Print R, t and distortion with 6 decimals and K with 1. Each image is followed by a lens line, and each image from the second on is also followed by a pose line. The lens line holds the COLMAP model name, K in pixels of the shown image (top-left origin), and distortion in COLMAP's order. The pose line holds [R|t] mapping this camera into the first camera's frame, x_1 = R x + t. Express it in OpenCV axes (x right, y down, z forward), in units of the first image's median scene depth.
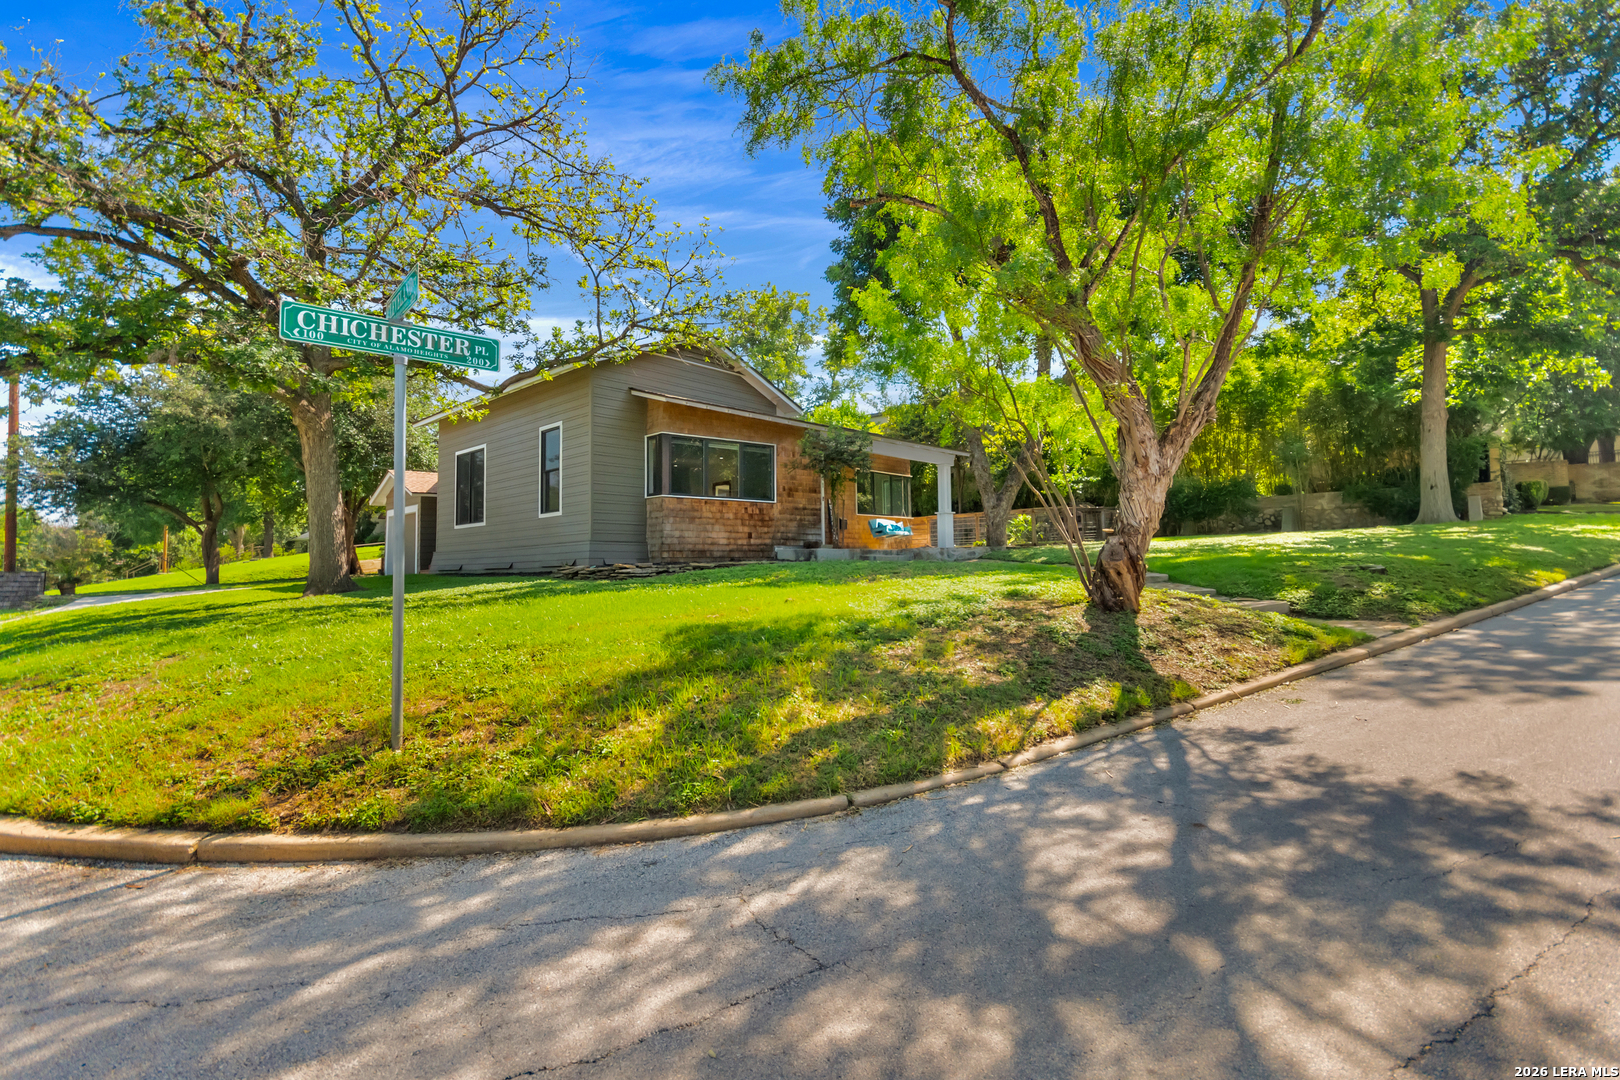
lens RADIAL K [[716.2, 0, 809.9], [0, 716.2, 517.7], [0, 0, 1]] dist [0.000941, 0.000219]
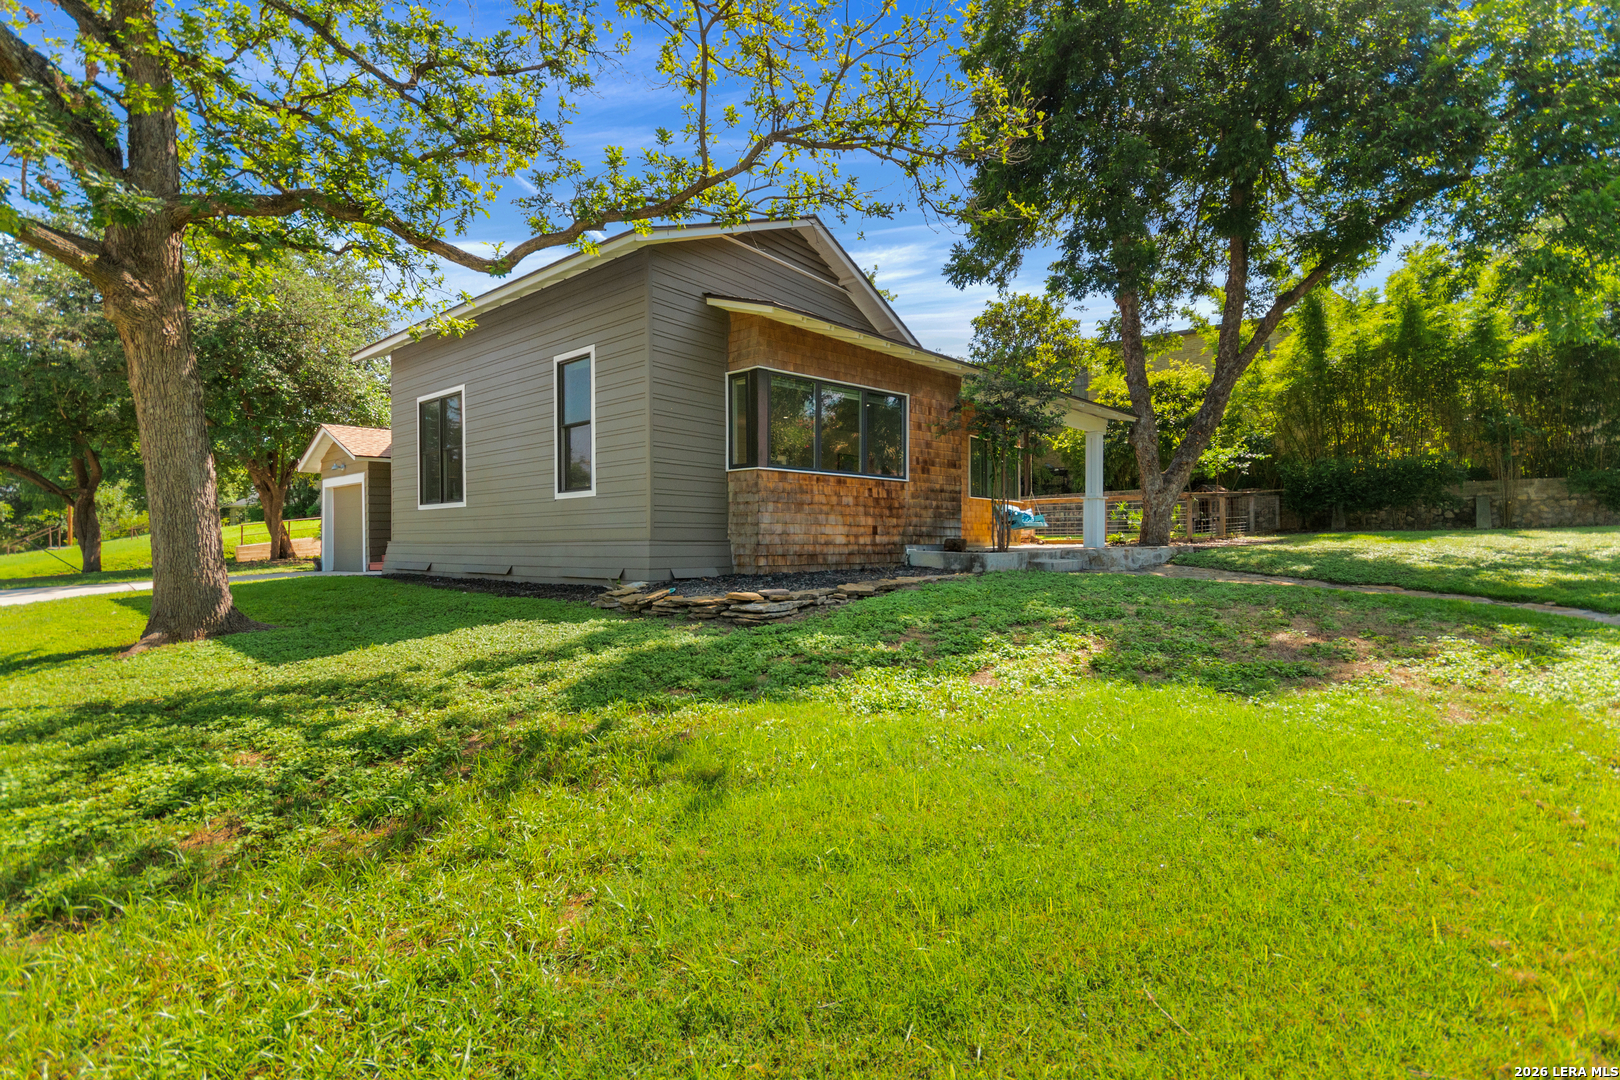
lens RADIAL K [[712.3, 0, 810.0], [0, 712.3, 540.0], [0, 0, 1]] dist [0.001004, -0.000057]
pose [[0.998606, 0.014535, 0.050742, -0.169355], [-0.018027, 0.997450, 0.069054, -0.010538], [-0.049608, -0.069873, 0.996322, 0.326218]]
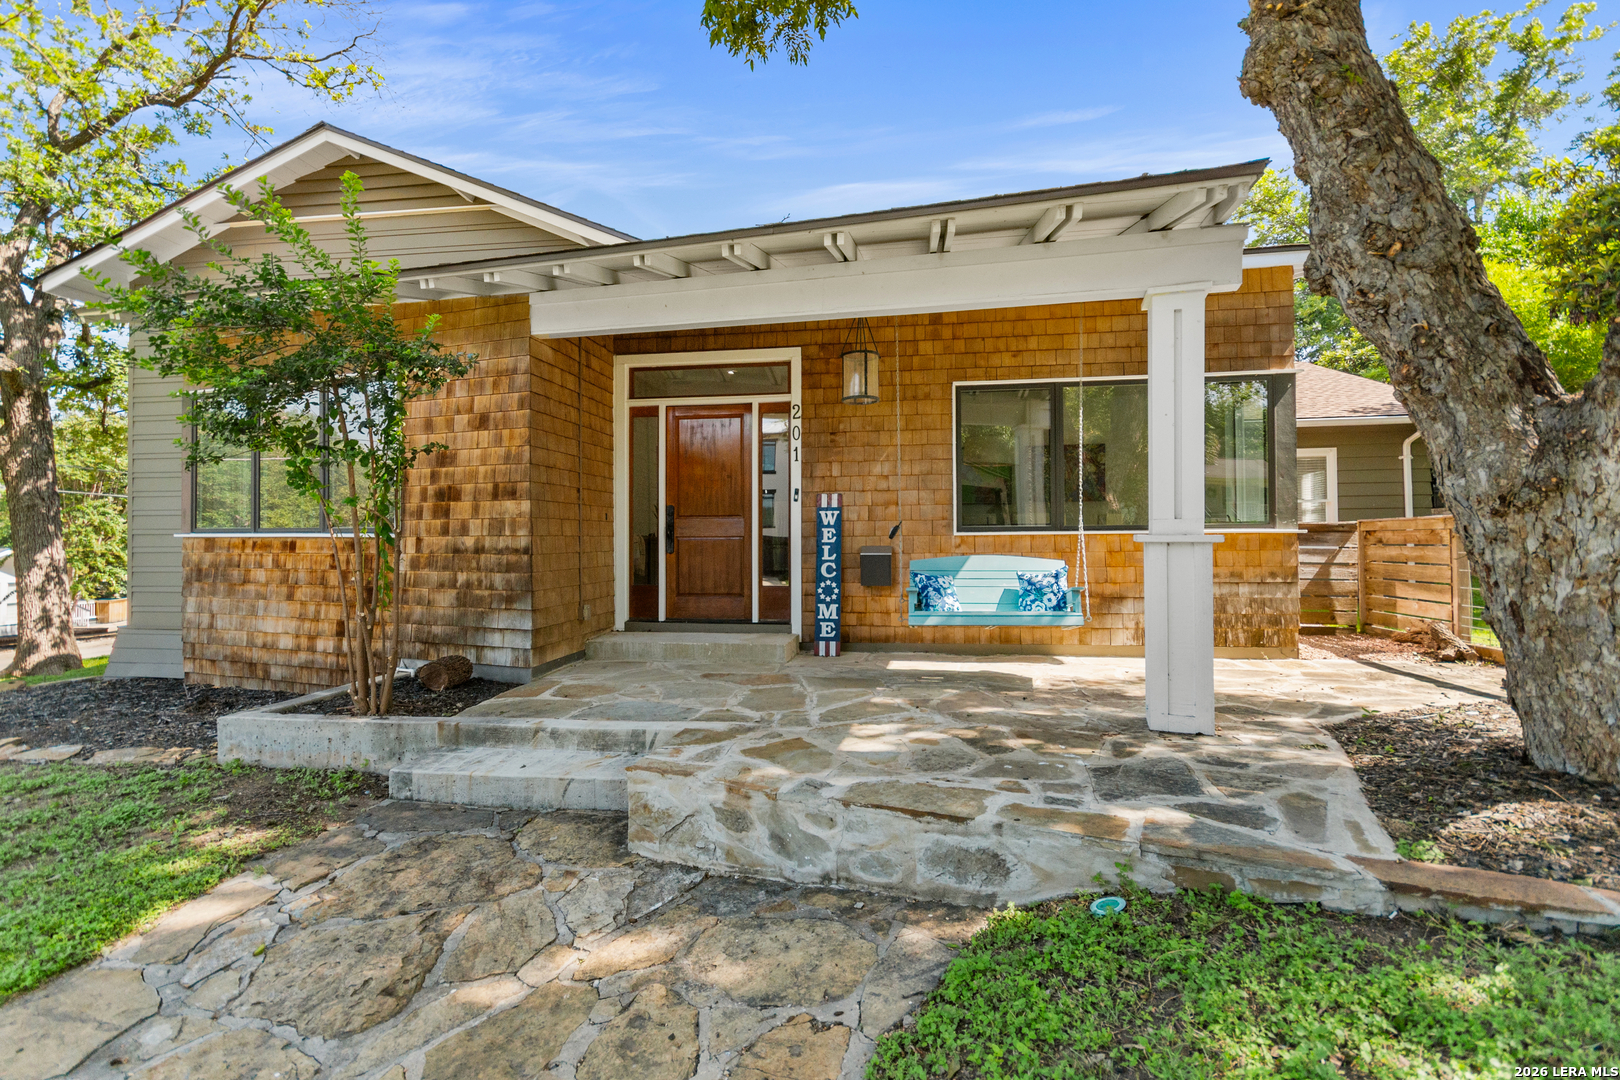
lens RADIAL K [[712.3, 0, 810.0], [0, 712.3, 540.0], [0, 0, 1]] dist [0.001004, -0.000057]
pose [[0.570117, 0.011309, -0.821486, 0.344205], [0.054202, 0.997209, 0.051344, -0.025981], [0.819774, -0.073798, 0.567912, 0.947499]]
